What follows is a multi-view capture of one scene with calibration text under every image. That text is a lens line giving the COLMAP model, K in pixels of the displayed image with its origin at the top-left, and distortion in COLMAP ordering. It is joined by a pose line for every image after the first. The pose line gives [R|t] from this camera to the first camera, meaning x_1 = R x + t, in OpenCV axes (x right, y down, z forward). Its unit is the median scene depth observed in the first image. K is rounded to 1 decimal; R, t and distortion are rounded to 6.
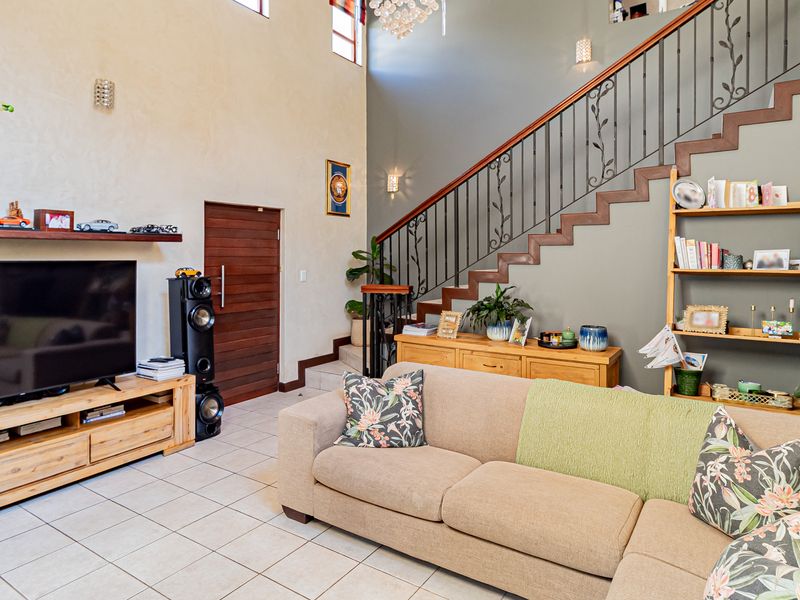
lens RADIAL K [[506.6, 0, 399.4], [0, 506.6, 252.4], [0, 0, 1]] dist [0.004708, -0.001355]
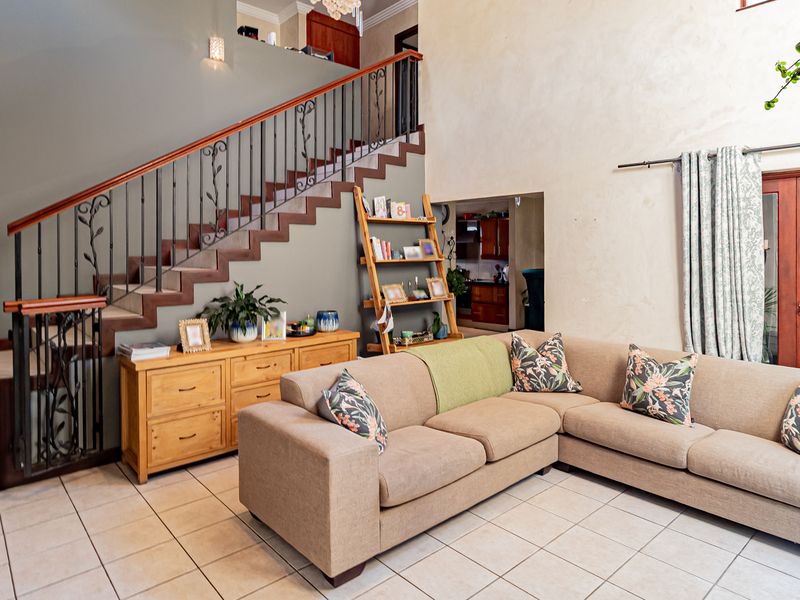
lens RADIAL K [[506.6, 0, 399.4], [0, 506.6, 252.4], [0, 0, 1]] dist [0.004708, -0.001355]
pose [[0.258347, -0.008710, 0.966013, -0.690682], [0.000005, 0.999959, 0.009014, -0.001709], [-0.966052, -0.002324, 0.258337, 0.515463]]
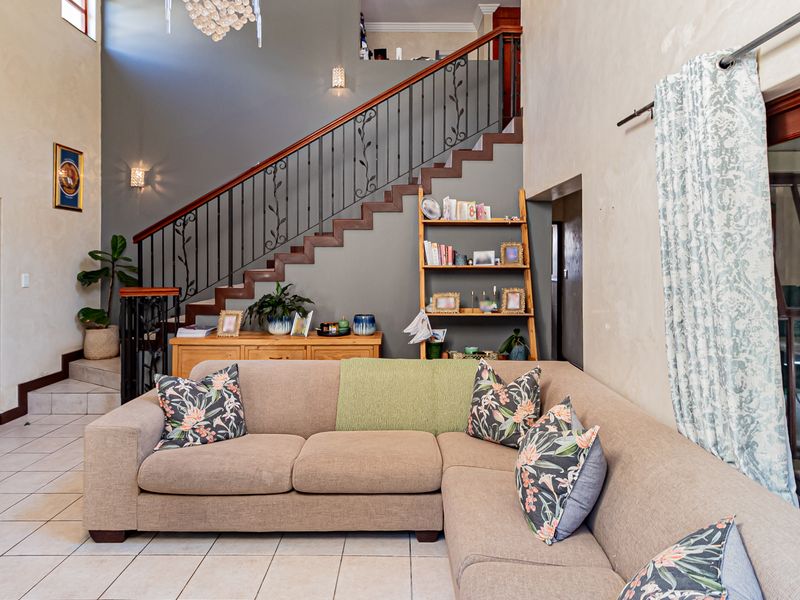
lens RADIAL K [[506.6, 0, 399.4], [0, 506.6, 252.4], [0, 0, 1]] dist [0.004708, -0.001355]
pose [[0.836188, 0.006824, 0.548400, -0.195507], [-0.002641, 0.999961, -0.008417, 0.008832], [-0.548436, 0.005590, 0.836174, -0.039853]]
